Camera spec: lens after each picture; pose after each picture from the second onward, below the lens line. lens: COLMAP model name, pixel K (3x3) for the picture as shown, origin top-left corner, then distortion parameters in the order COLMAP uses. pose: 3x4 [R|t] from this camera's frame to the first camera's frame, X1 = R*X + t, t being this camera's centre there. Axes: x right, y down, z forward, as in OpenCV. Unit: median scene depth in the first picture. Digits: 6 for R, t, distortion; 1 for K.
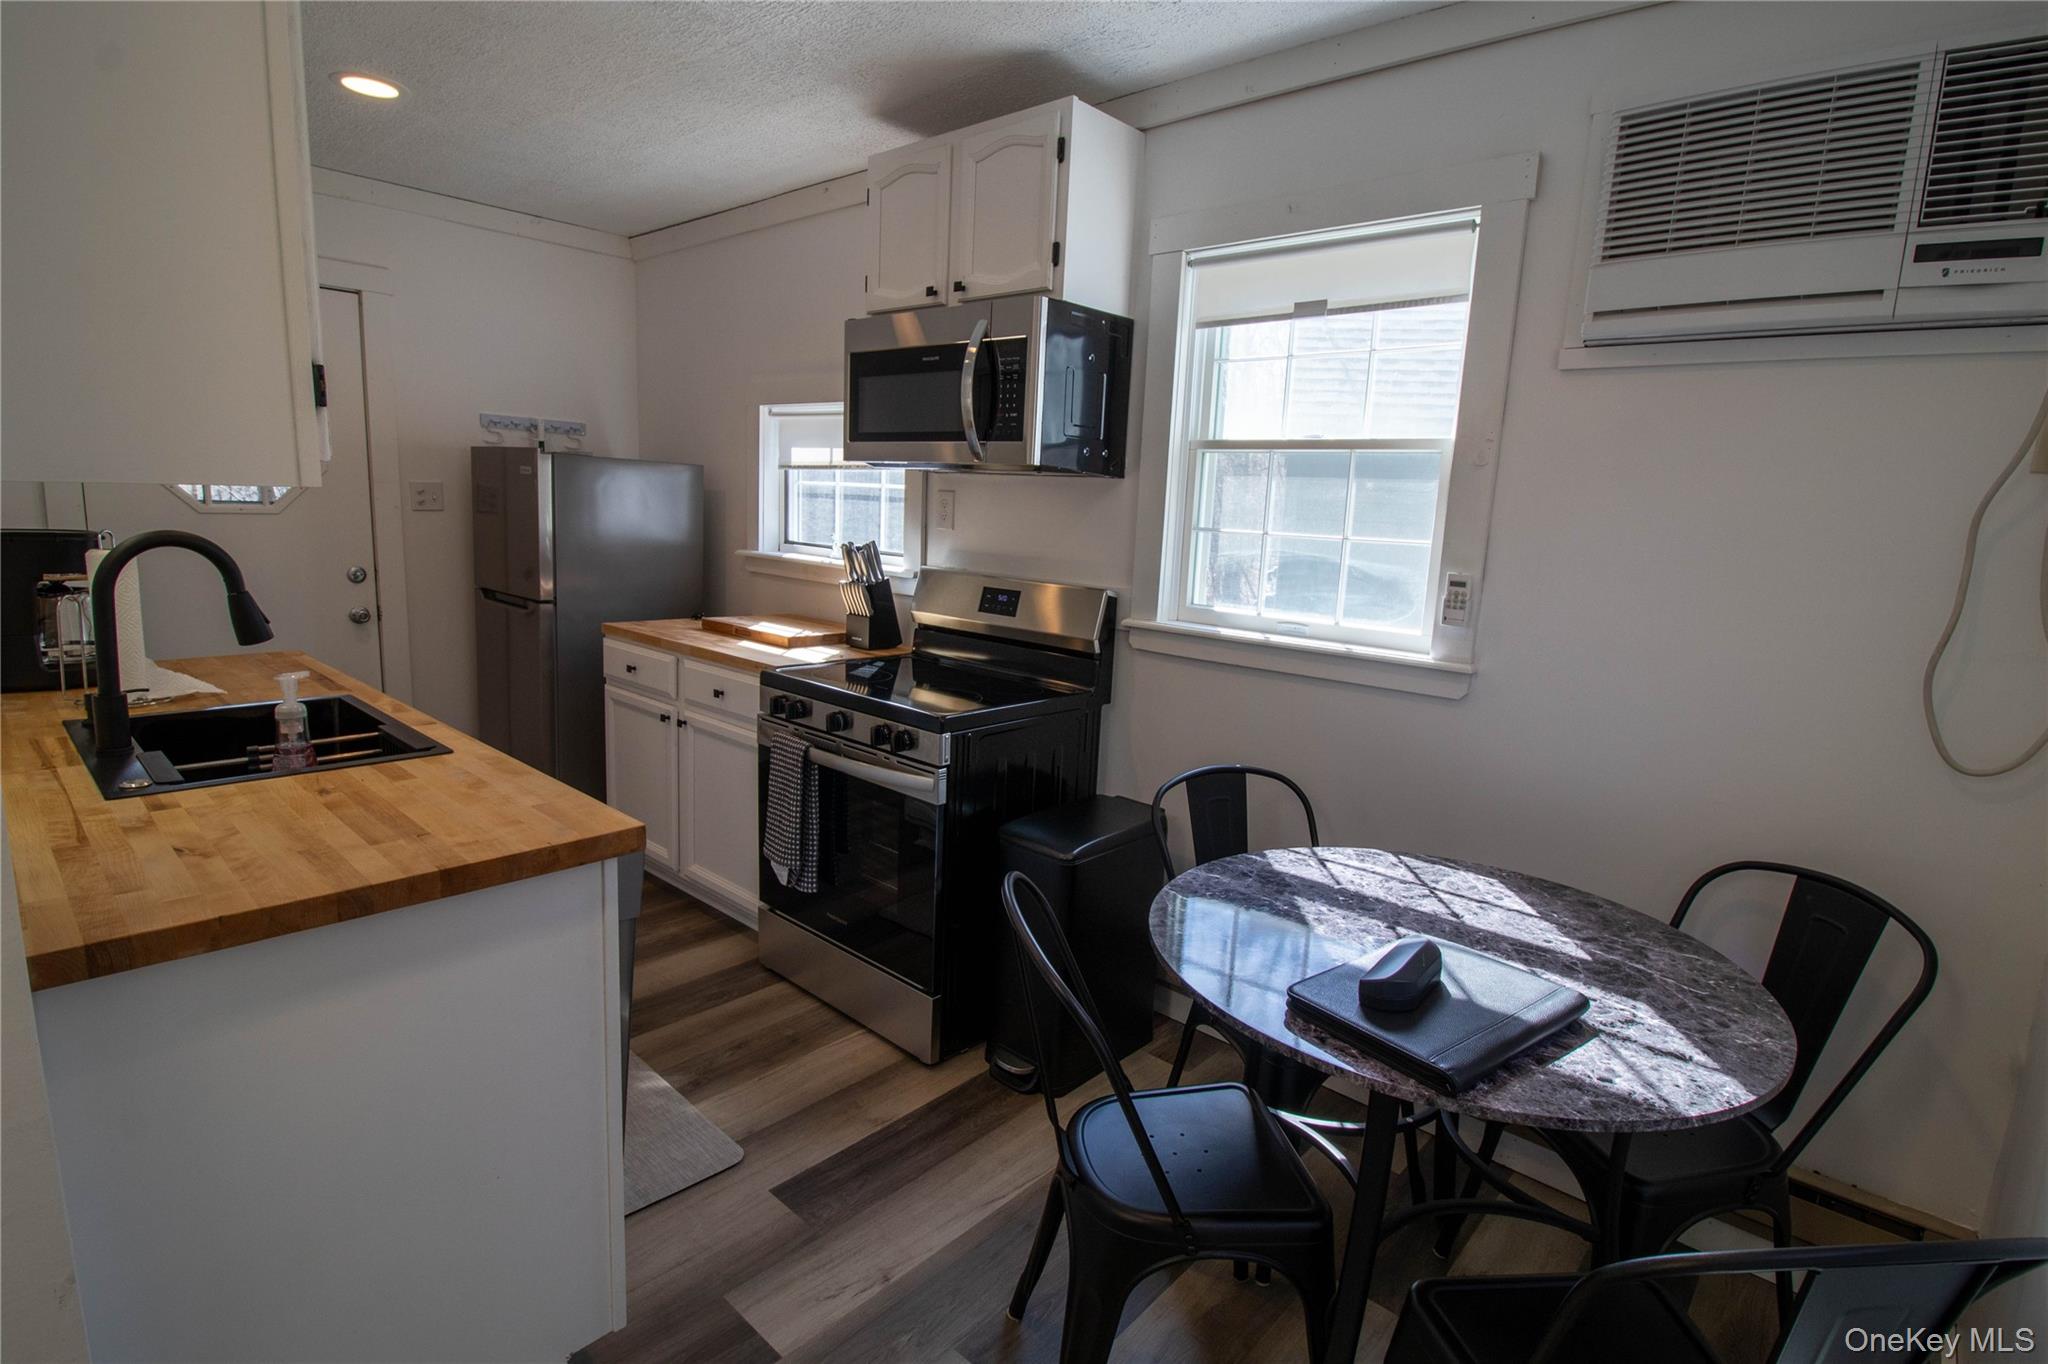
lens RADIAL K [[978.1, 0, 1022.8], [0, 978.1, 674.4], [0, 0, 1]] dist [-0.015295, -0.001647]
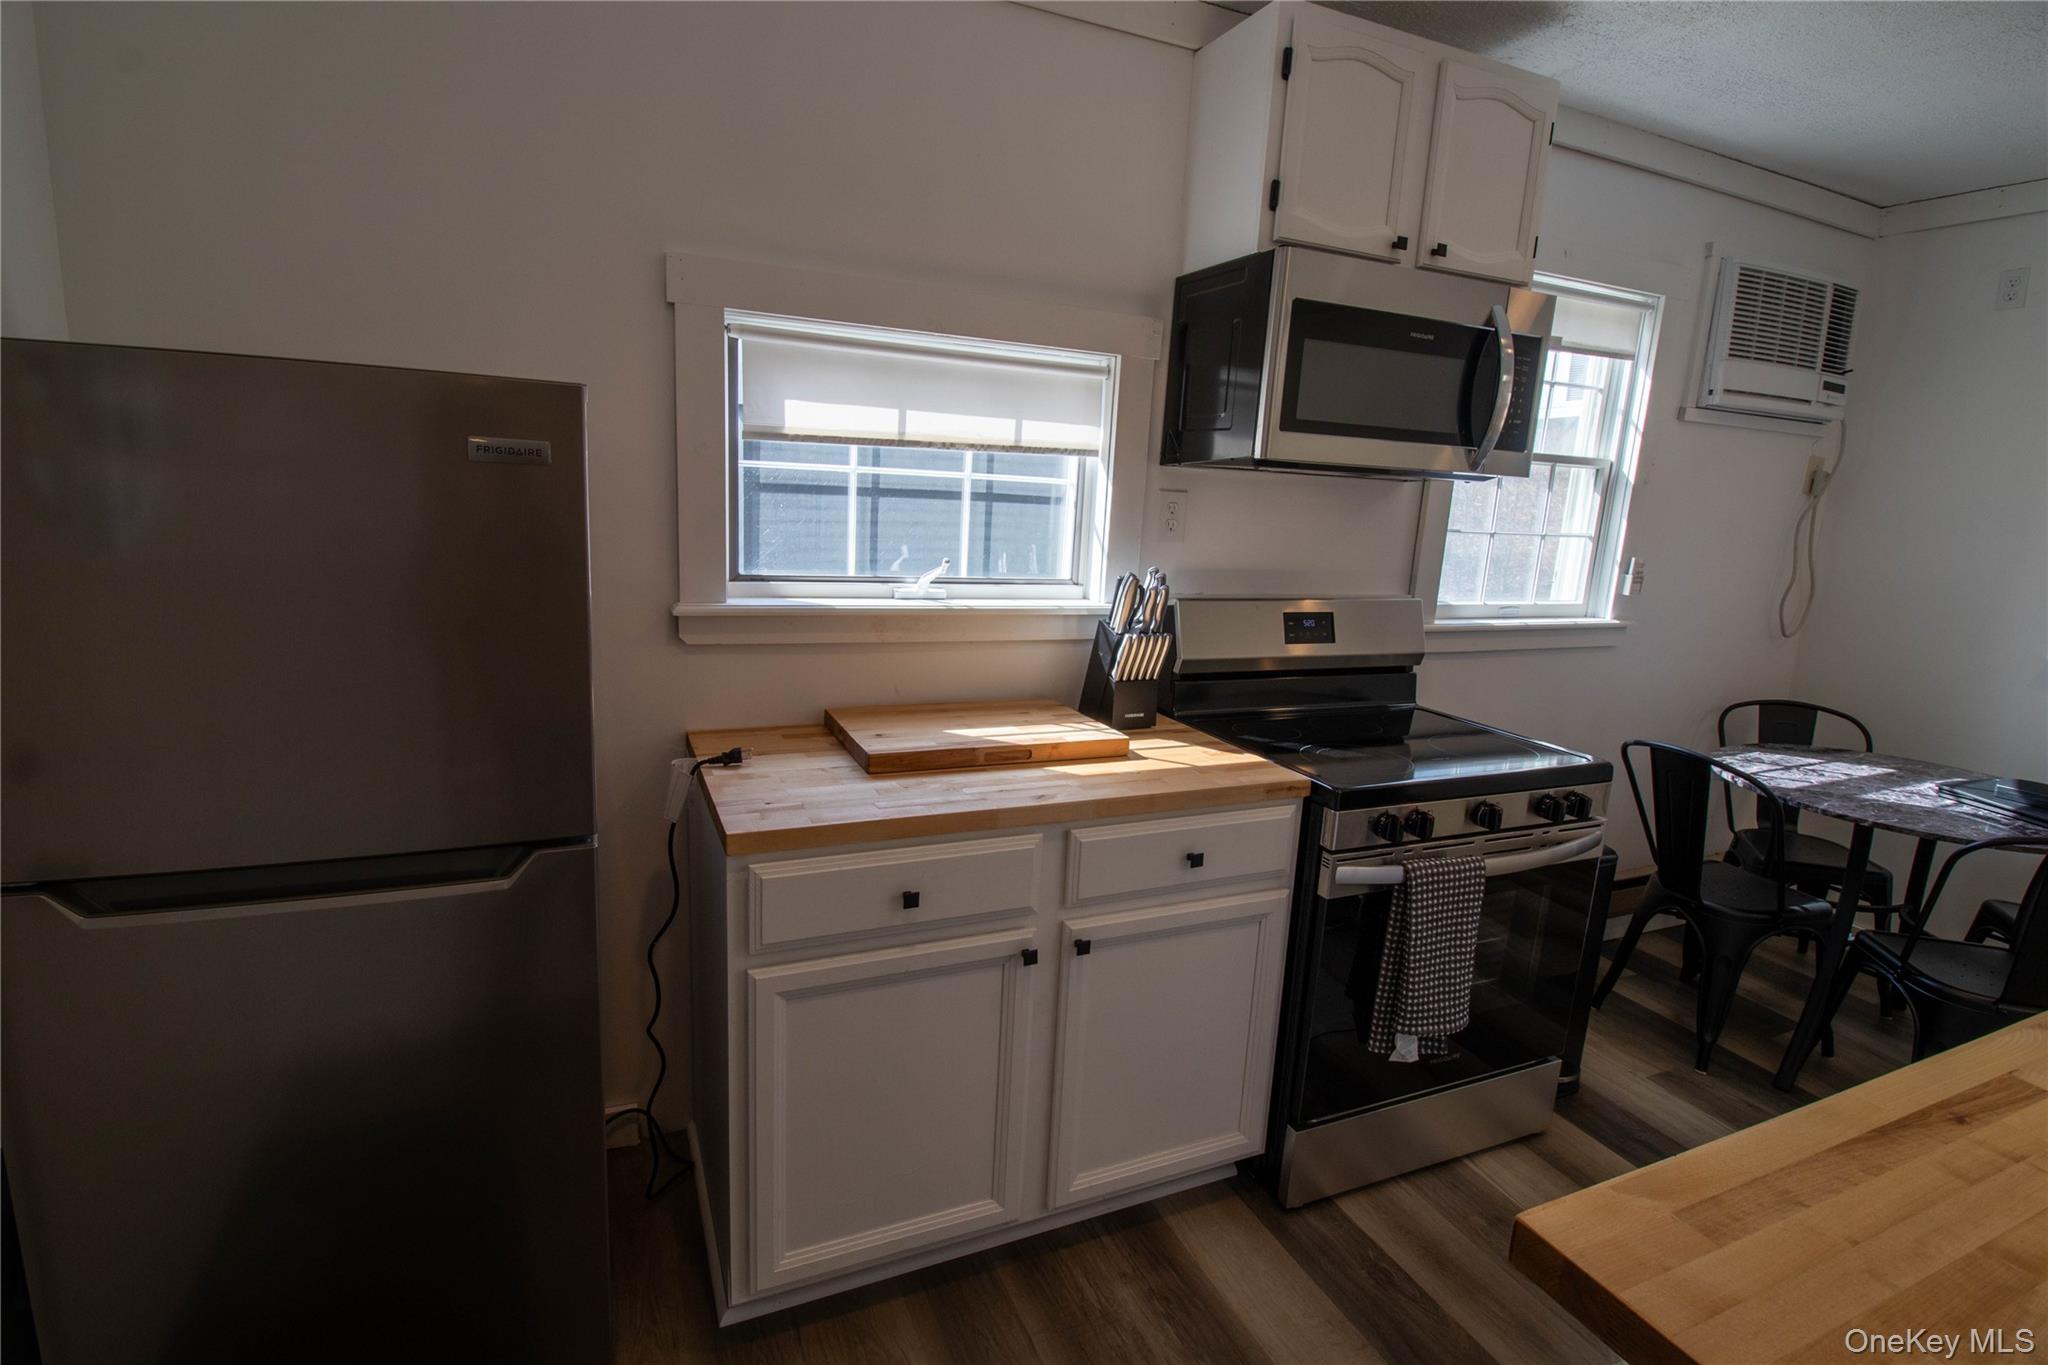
lens RADIAL K [[978.1, 0, 1022.8], [0, 978.1, 674.9], [0, 0, 1]] dist [-0.015295, -0.001647]
pose [[0.420663, -0.195583, 0.885884, -1.119373], [0.132080, 0.979284, 0.153485, -0.250228], [-0.897551, 0.052442, 0.437781, 1.098600]]
